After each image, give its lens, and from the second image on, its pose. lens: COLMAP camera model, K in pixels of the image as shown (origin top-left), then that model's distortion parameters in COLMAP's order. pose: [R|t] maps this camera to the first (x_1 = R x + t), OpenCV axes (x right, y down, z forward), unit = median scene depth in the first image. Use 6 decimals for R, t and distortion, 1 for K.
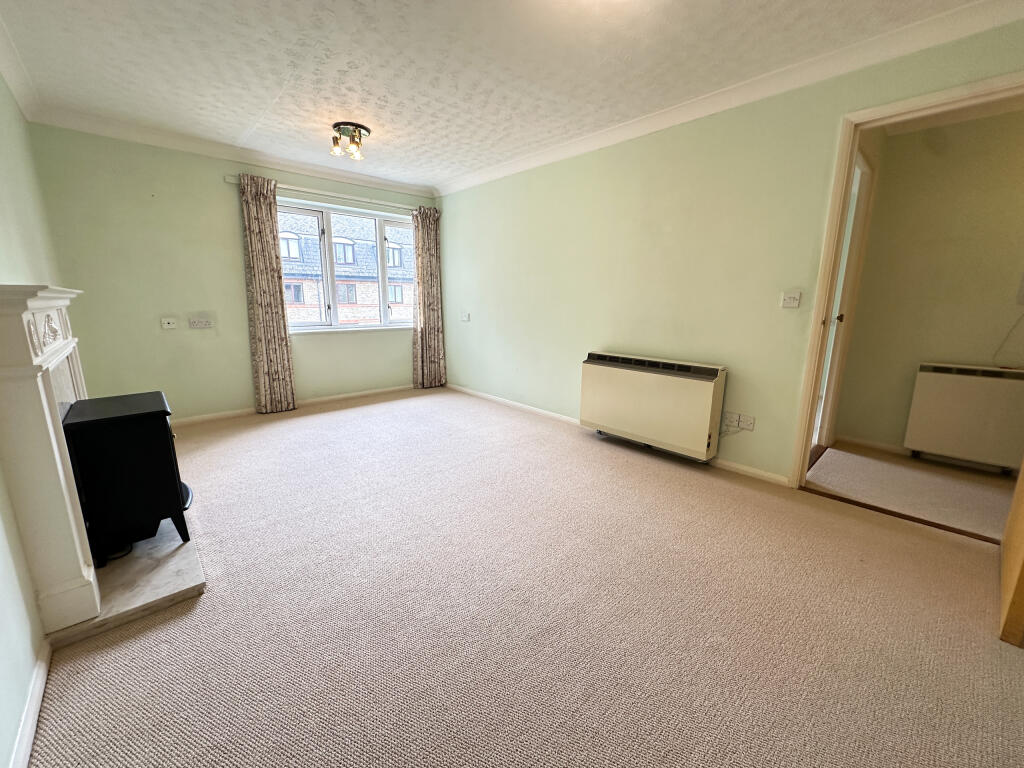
lens RADIAL K [[408.7, 0, 514.8], [0, 408.7, 385.7], [0, 0, 1]] dist [-0.005757, 0.001108]
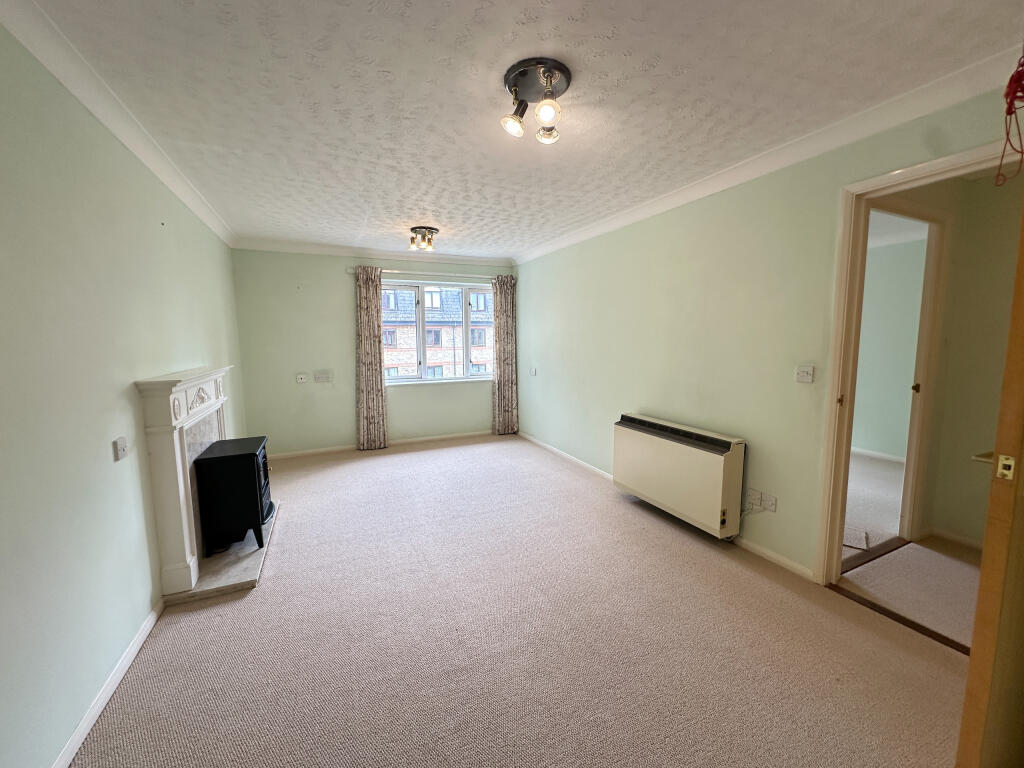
lens RADIAL K [[408.7, 0, 509.3], [0, 408.7, 386.3], [0, 0, 1]] dist [-0.005757, 0.001108]
pose [[0.949909, 0.020768, -0.311836, 0.263624], [-0.049952, 0.995052, -0.085891, -0.055631], [0.308509, 0.097165, 0.946246, -0.069726]]
